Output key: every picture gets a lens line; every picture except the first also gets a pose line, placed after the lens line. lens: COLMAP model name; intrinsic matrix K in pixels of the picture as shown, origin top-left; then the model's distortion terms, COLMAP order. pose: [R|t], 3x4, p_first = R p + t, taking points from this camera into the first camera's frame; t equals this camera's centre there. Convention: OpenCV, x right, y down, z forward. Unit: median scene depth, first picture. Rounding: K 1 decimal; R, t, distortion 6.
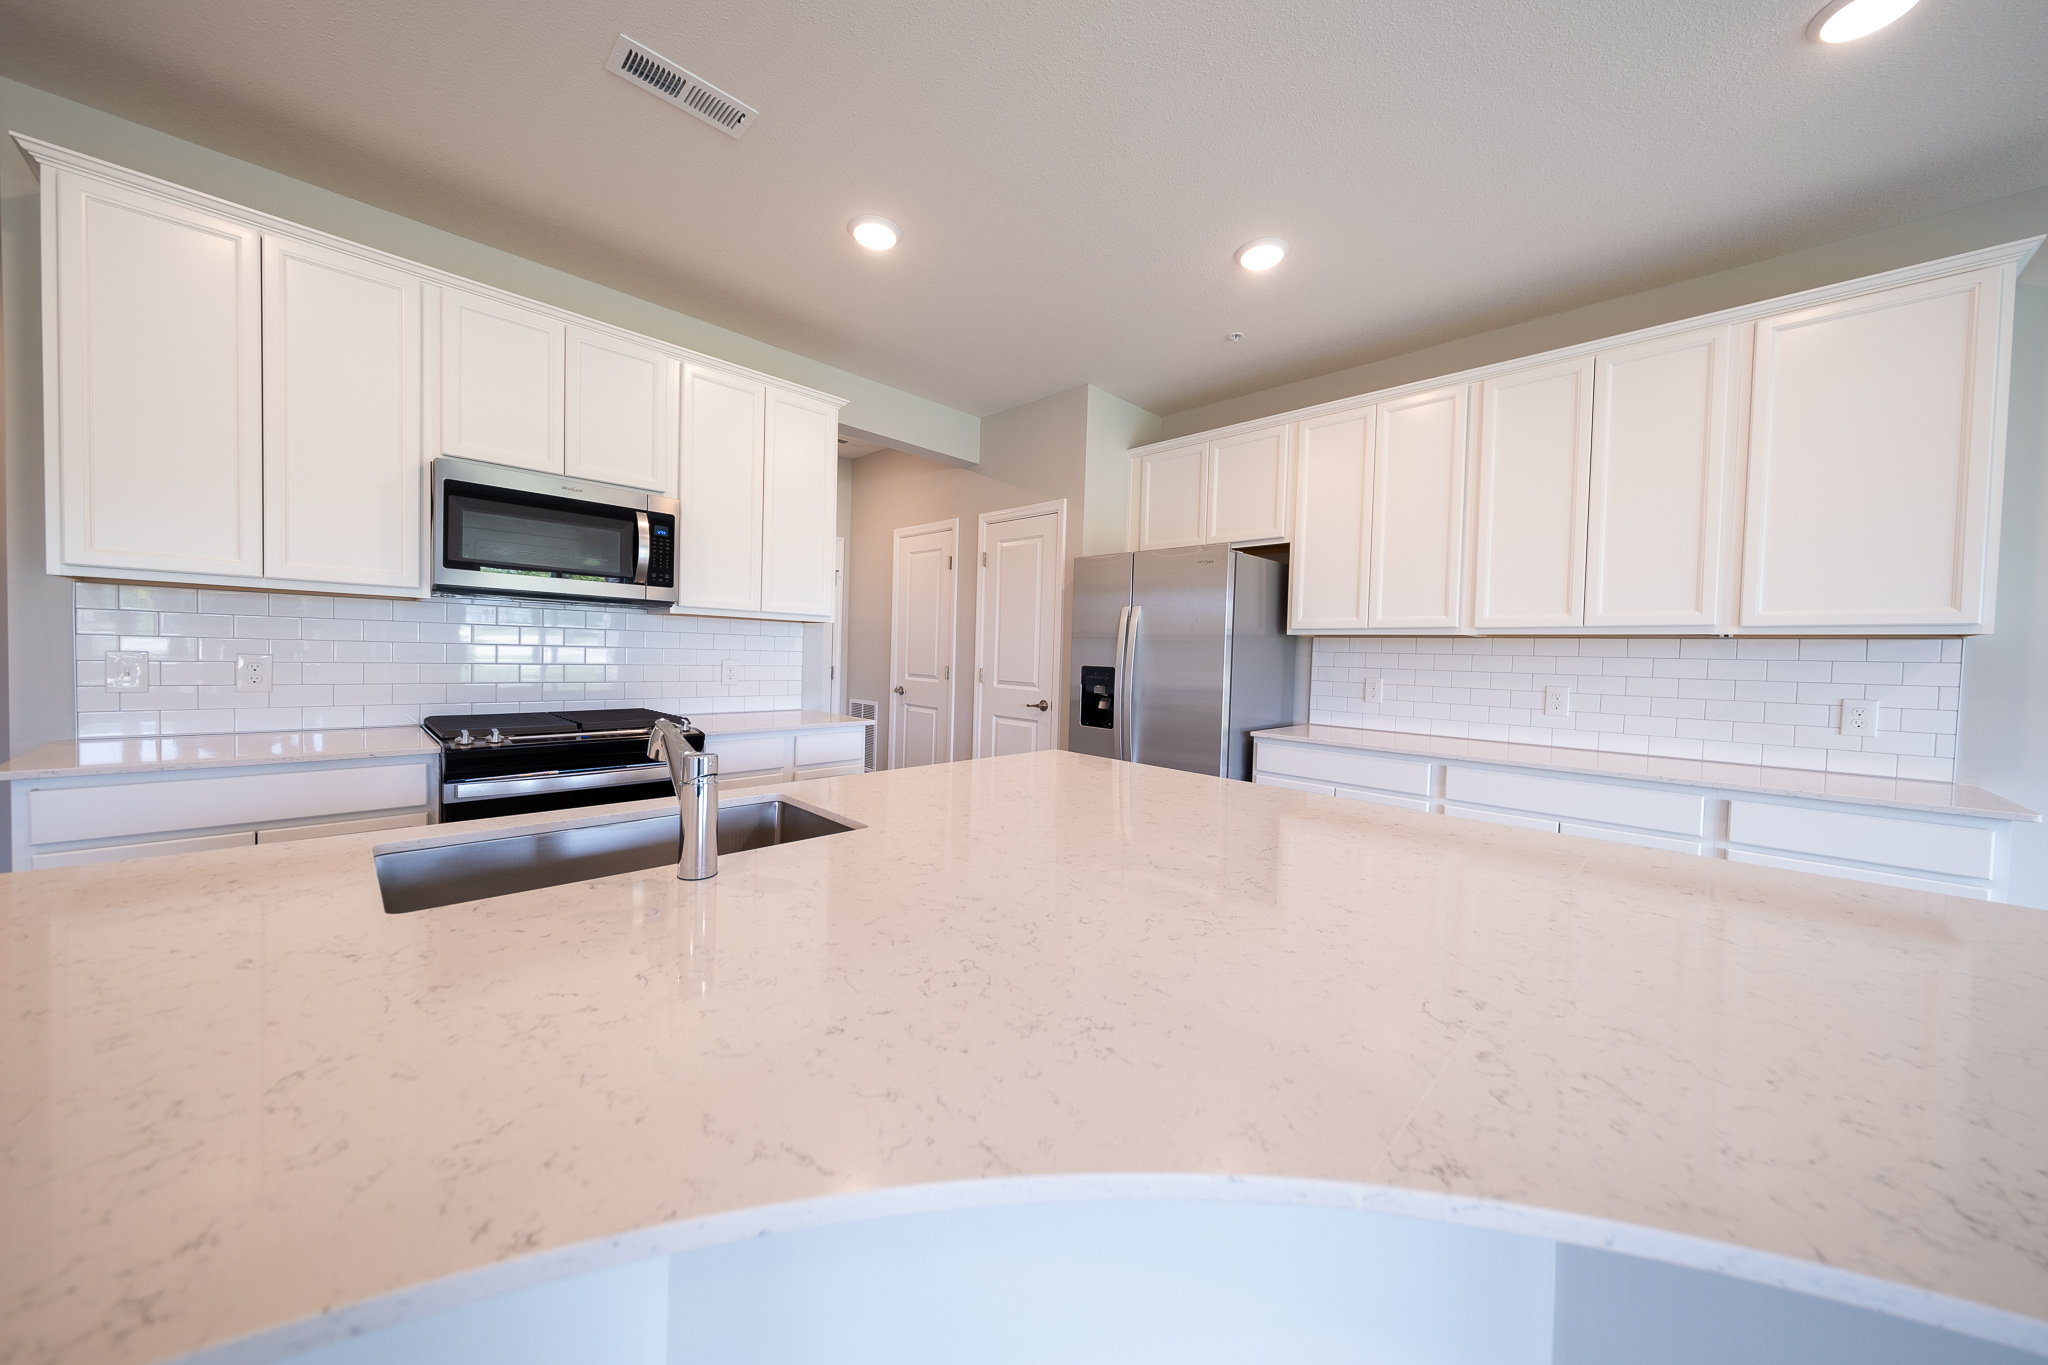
lens RADIAL K [[698.0, 0, 998.6], [0, 698.0, 669.7], [0, 0, 1]] dist [0.010909, -0.000873]
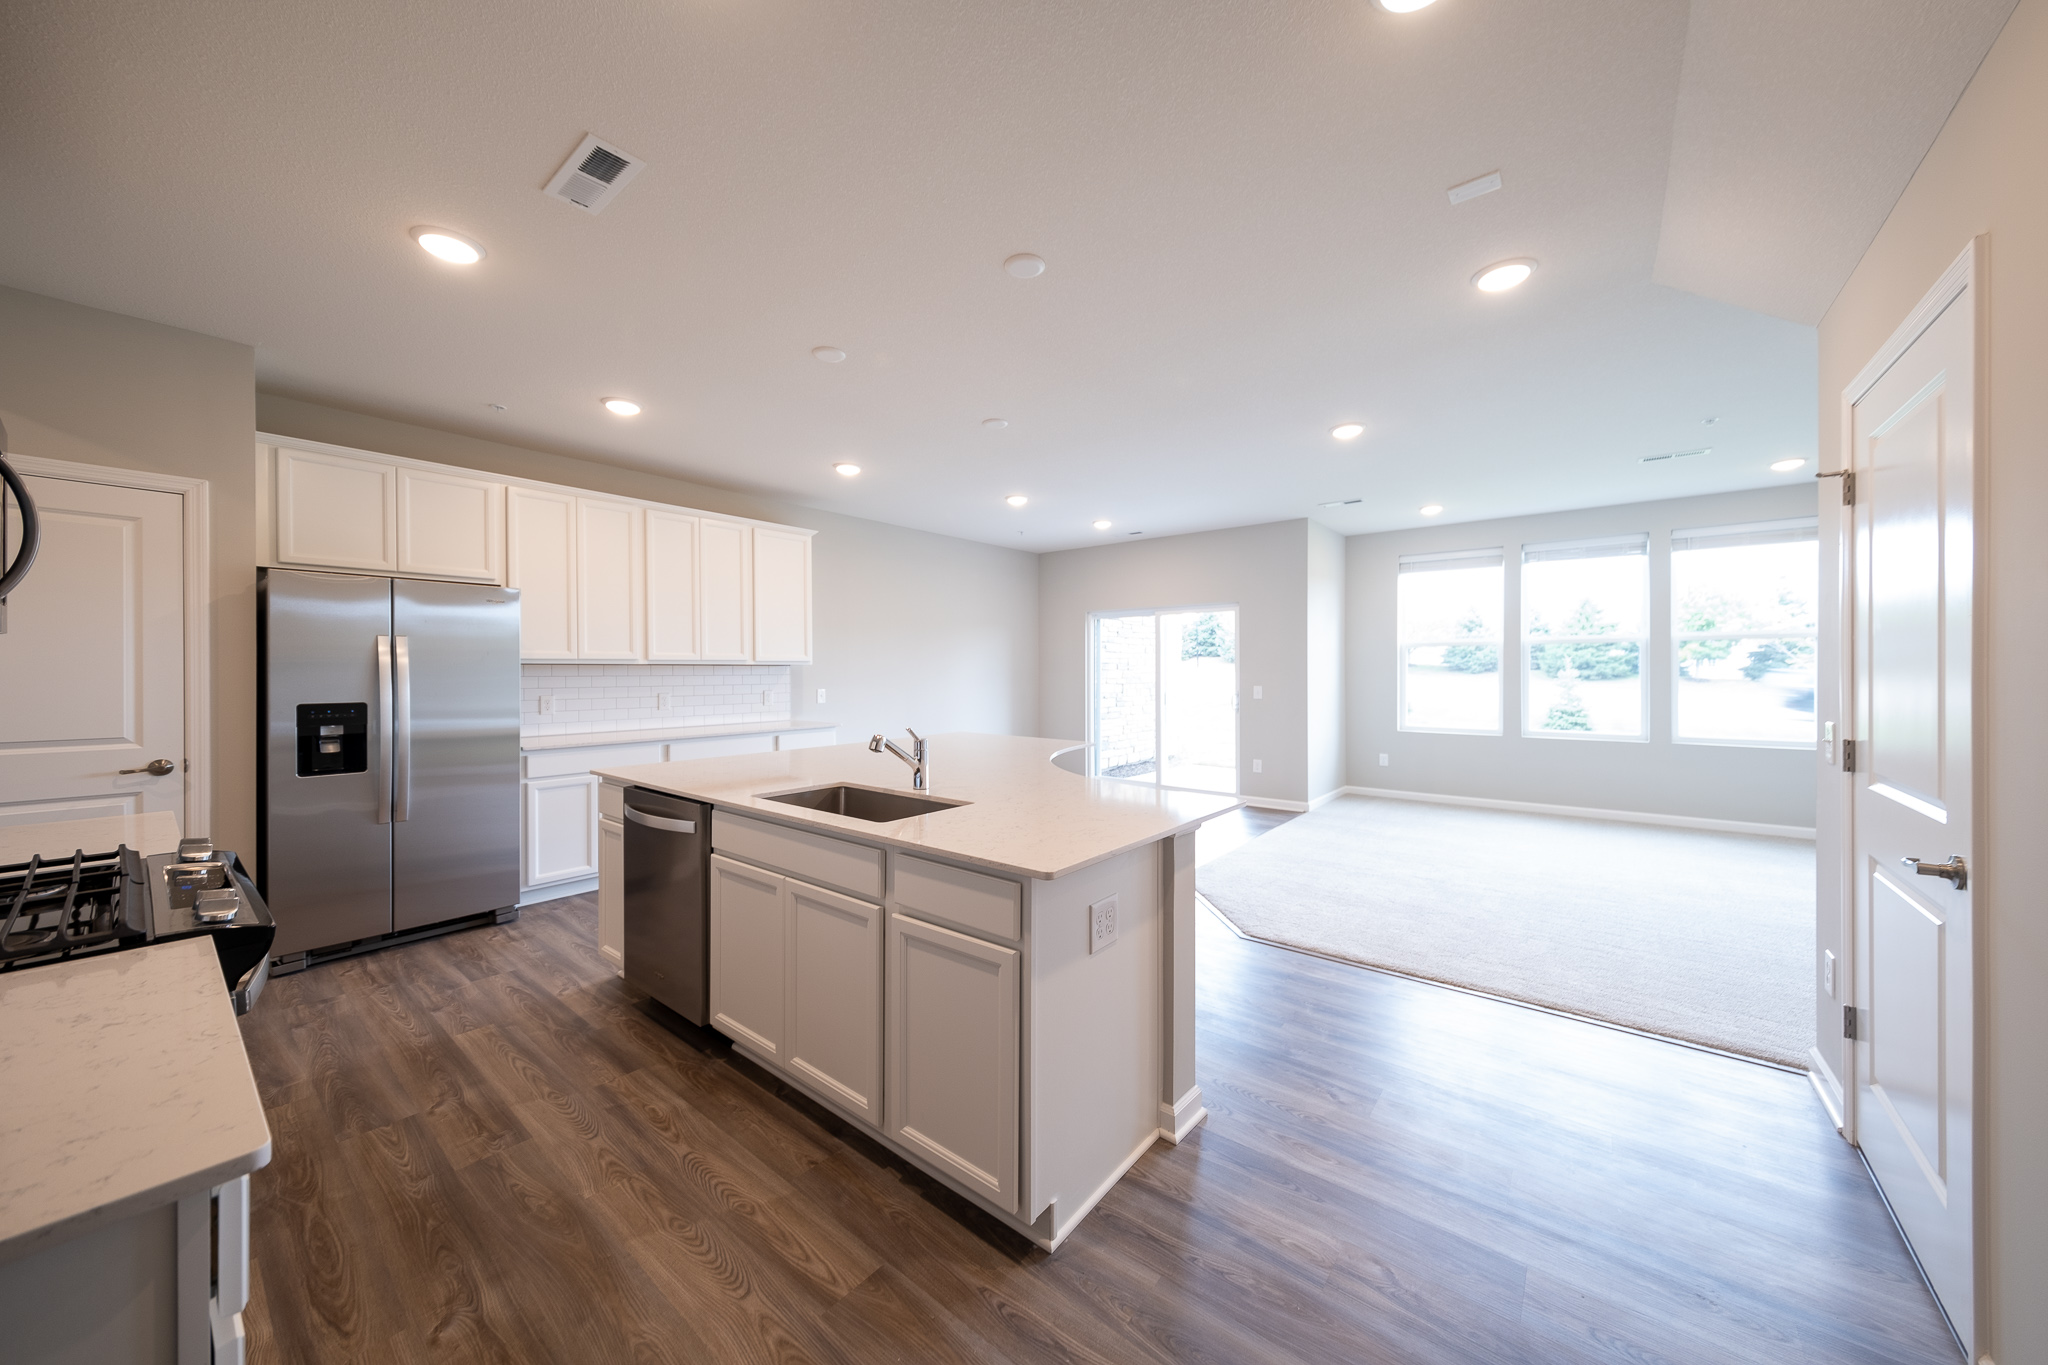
lens RADIAL K [[698.0, 0, 1020.2], [0, 698.0, 675.6], [0, 0, 1]] dist [0.010909, -0.000873]
pose [[-0.109230, -0.036816, 0.993334, -0.846908], [0.022695, 0.998961, 0.039520, -0.056196], [-0.993757, 0.026861, -0.108281, 0.265658]]
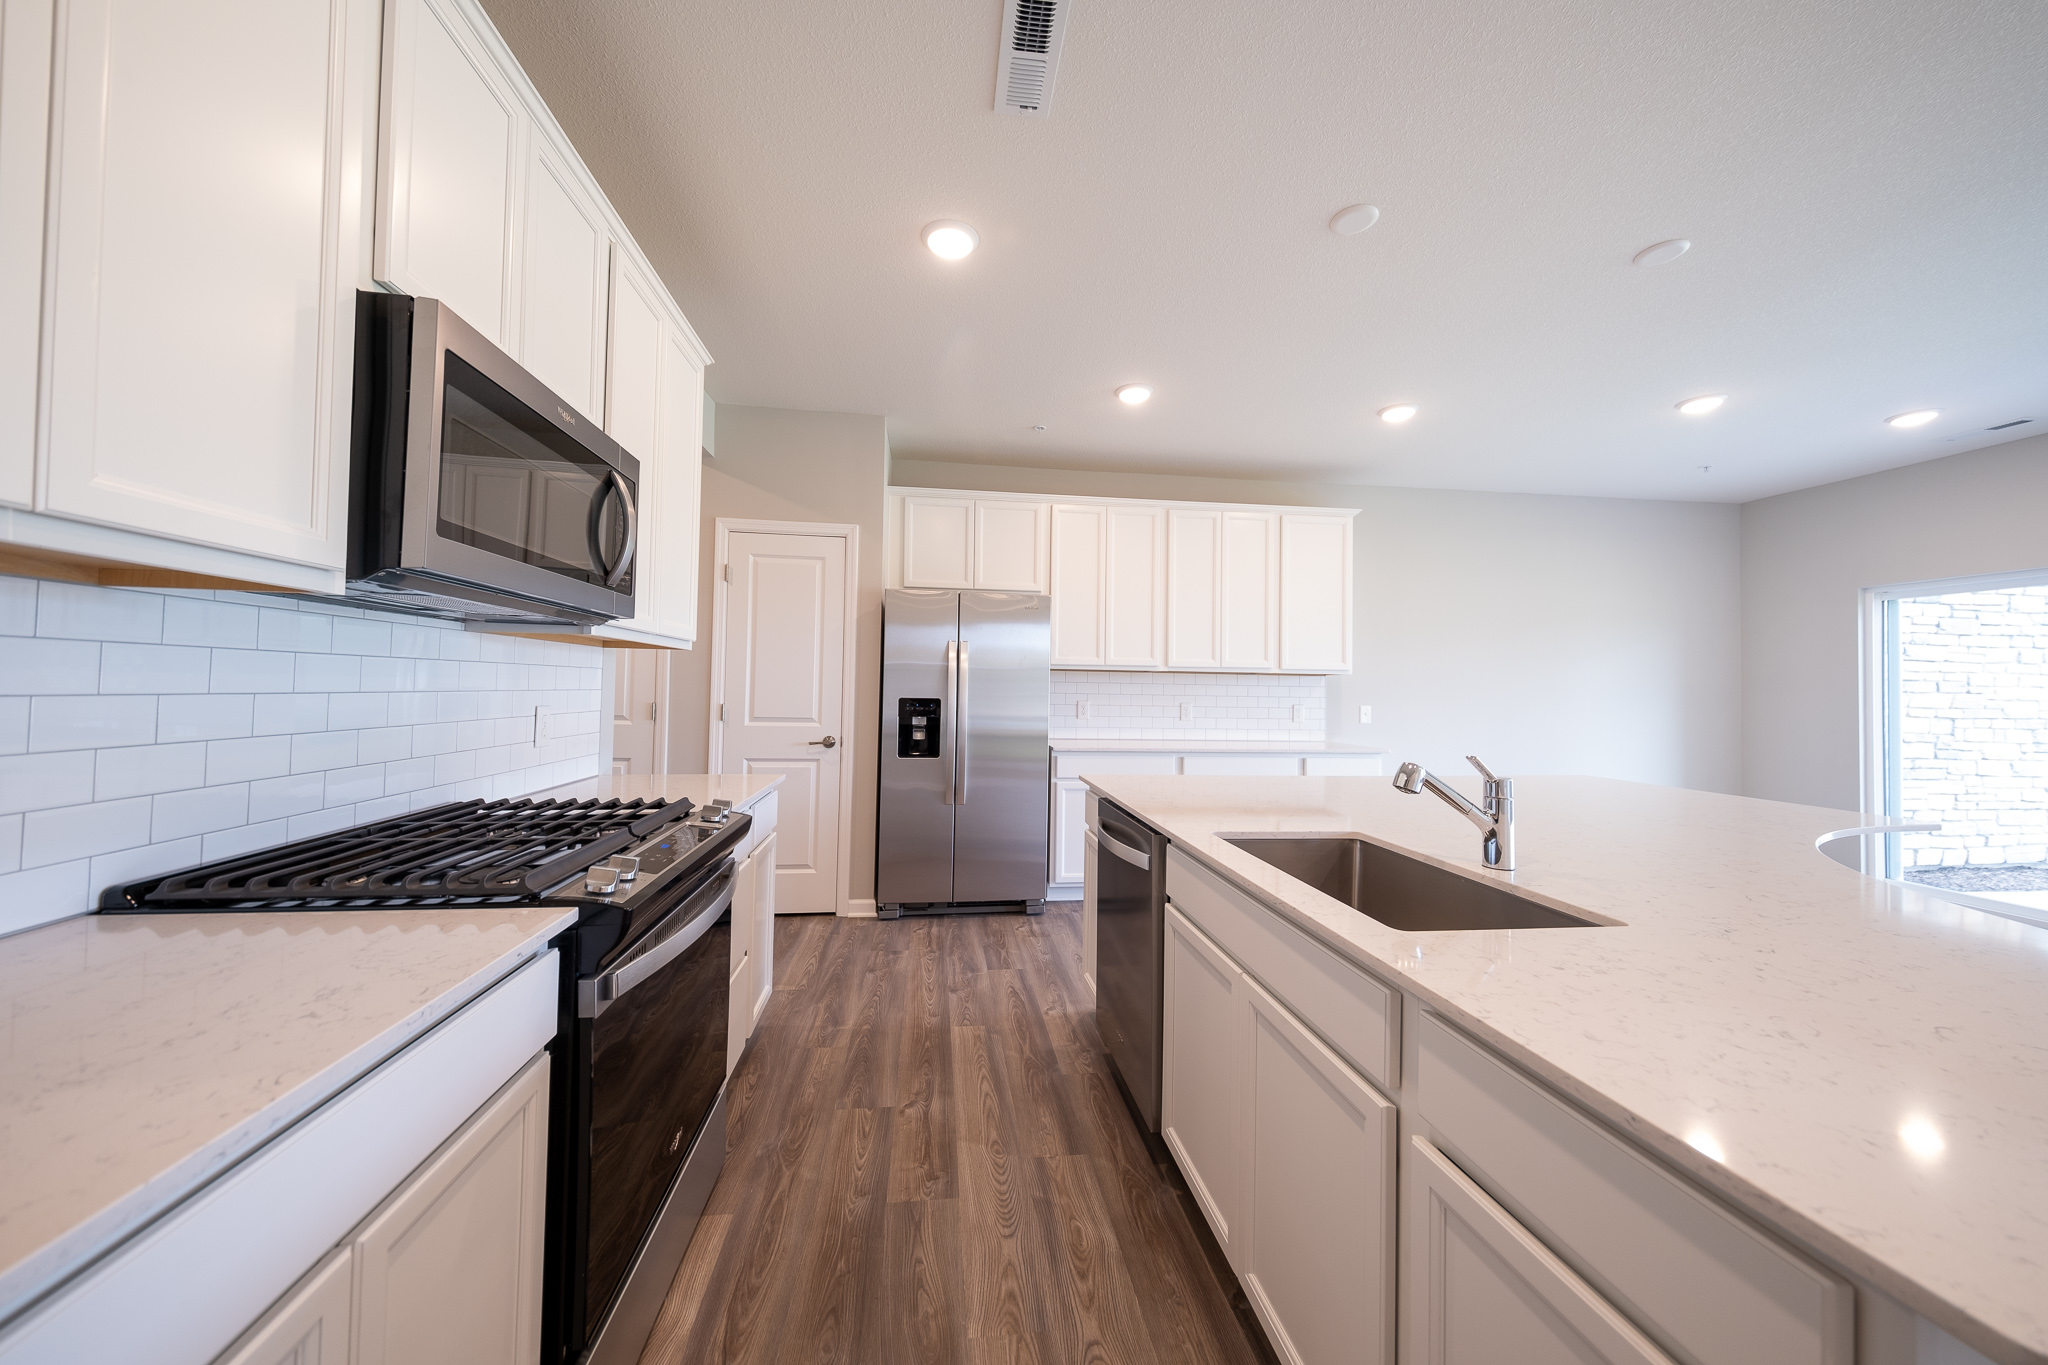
lens RADIAL K [[698.0, 0, 1039.2], [0, 698.0, 672.8], [0, 0, 1]] dist [0.010909, -0.000873]
pose [[0.591955, -0.000434, 0.805971, -0.606762], [0.020059, 0.999698, -0.014194, -0.025434], [-0.805721, 0.024569, 0.591785, 0.263395]]
